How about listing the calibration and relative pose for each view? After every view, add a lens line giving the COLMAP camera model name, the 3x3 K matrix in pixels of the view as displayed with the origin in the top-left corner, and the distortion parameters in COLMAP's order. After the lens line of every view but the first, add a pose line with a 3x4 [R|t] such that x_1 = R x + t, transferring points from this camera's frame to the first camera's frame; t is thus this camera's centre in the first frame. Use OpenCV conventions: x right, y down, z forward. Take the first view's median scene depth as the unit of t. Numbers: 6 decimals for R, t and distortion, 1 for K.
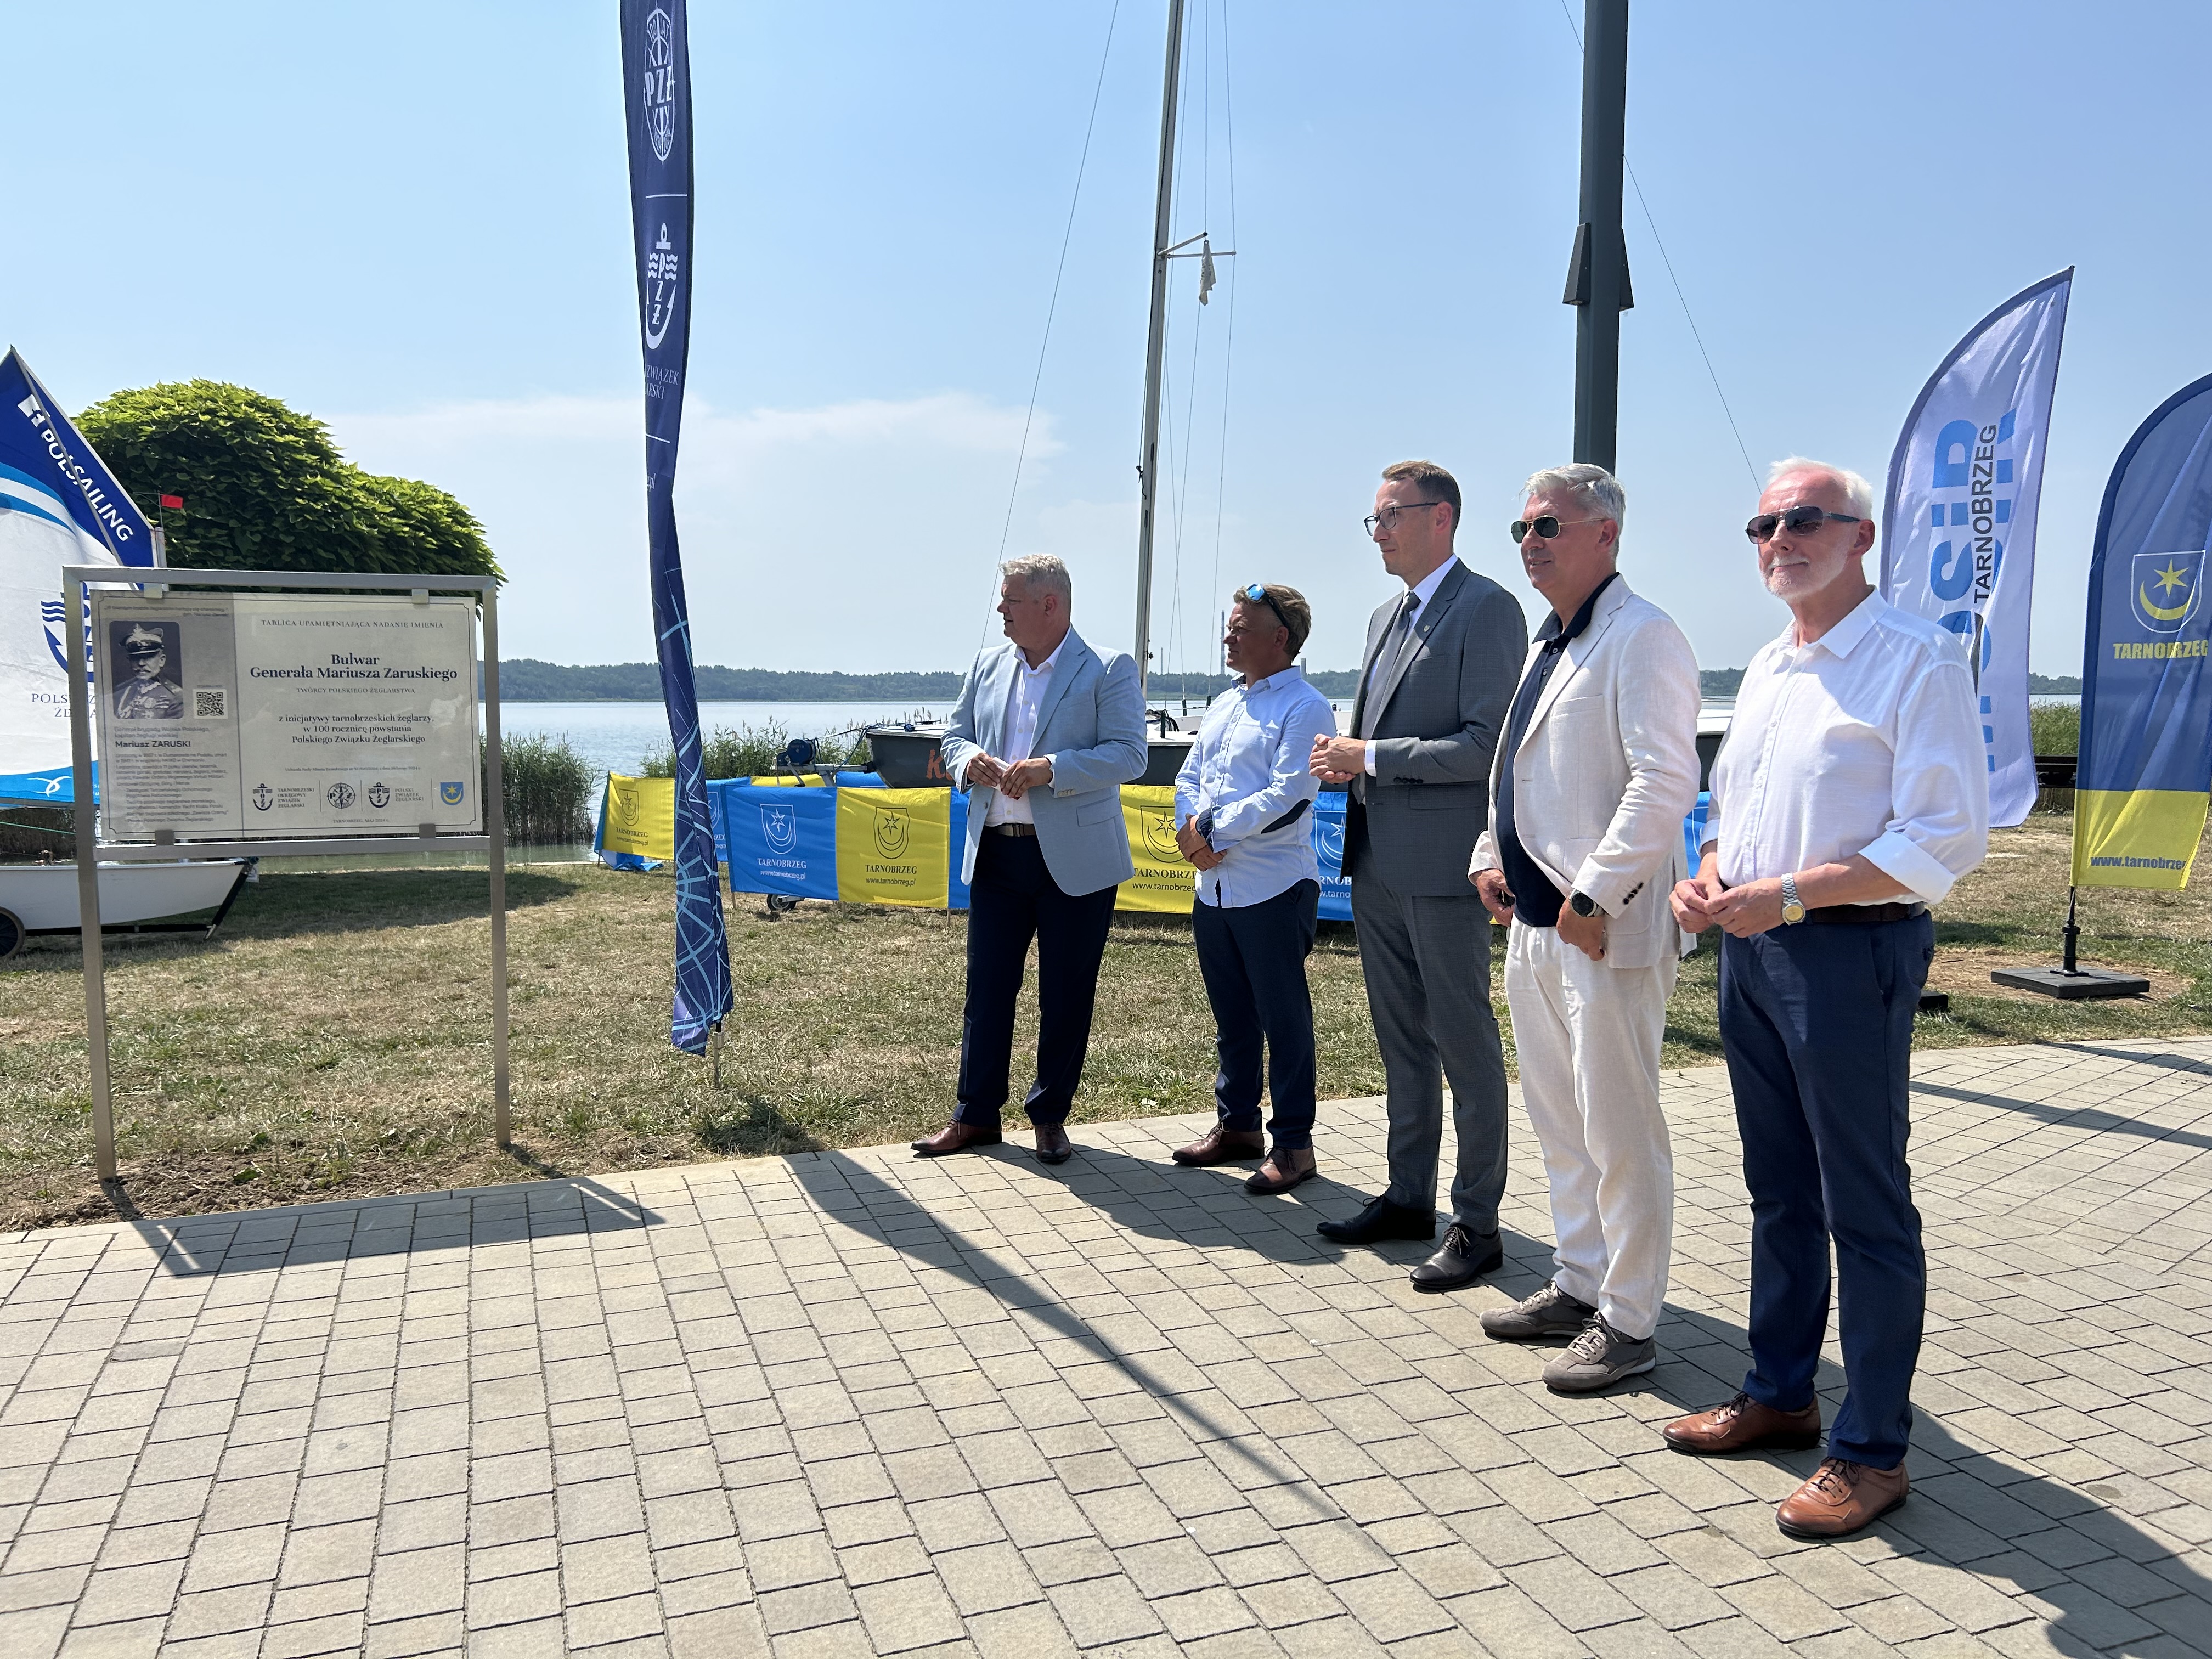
lens RADIAL K [[1678.6, 0, 1106.0], [0, 1678.6, 829.5], [0, 0, 1]] dist [0.054438, -0.090483]
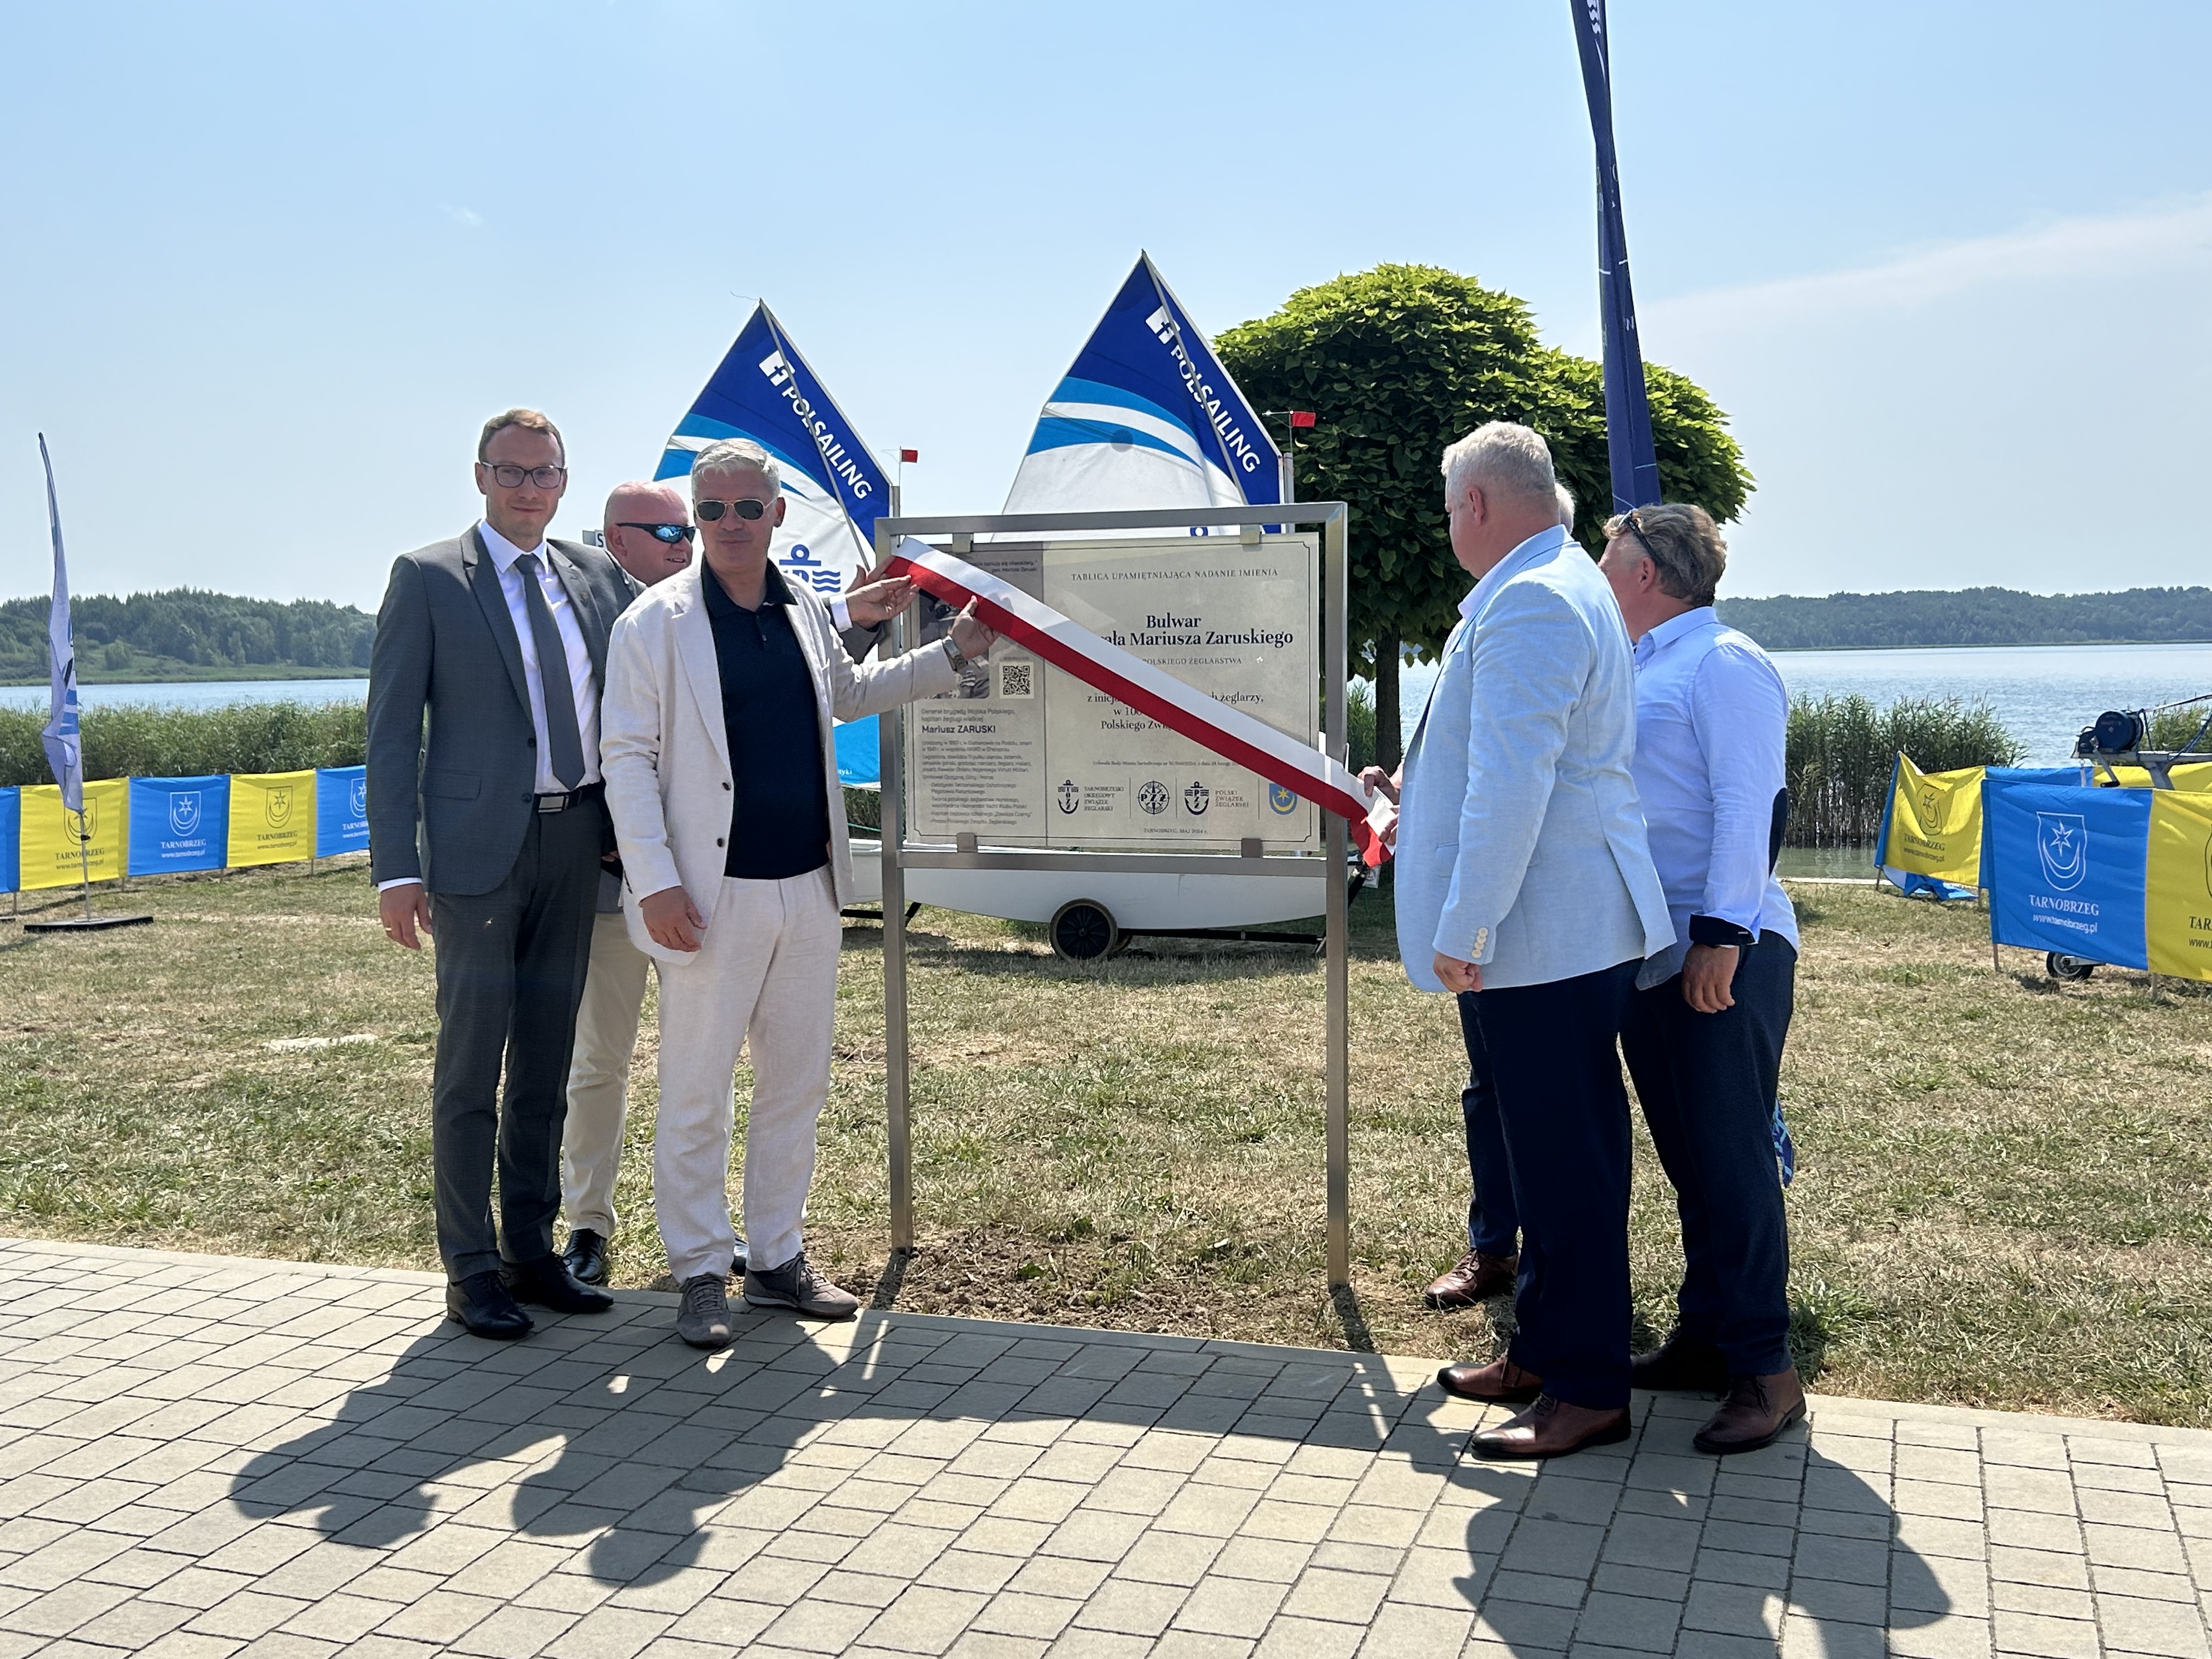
lens RADIAL K [[2272.7, 0, 1106.7], [0, 2272.7, 809.9], [0, 0, 1]] dist [0.201069, -0.662705]
pose [[0.767935, 0.034591, -0.639593, 0.095930], [-0.037616, 0.999253, 0.008879, -0.011157], [0.639422, 0.017241, 0.768663, 0.091469]]
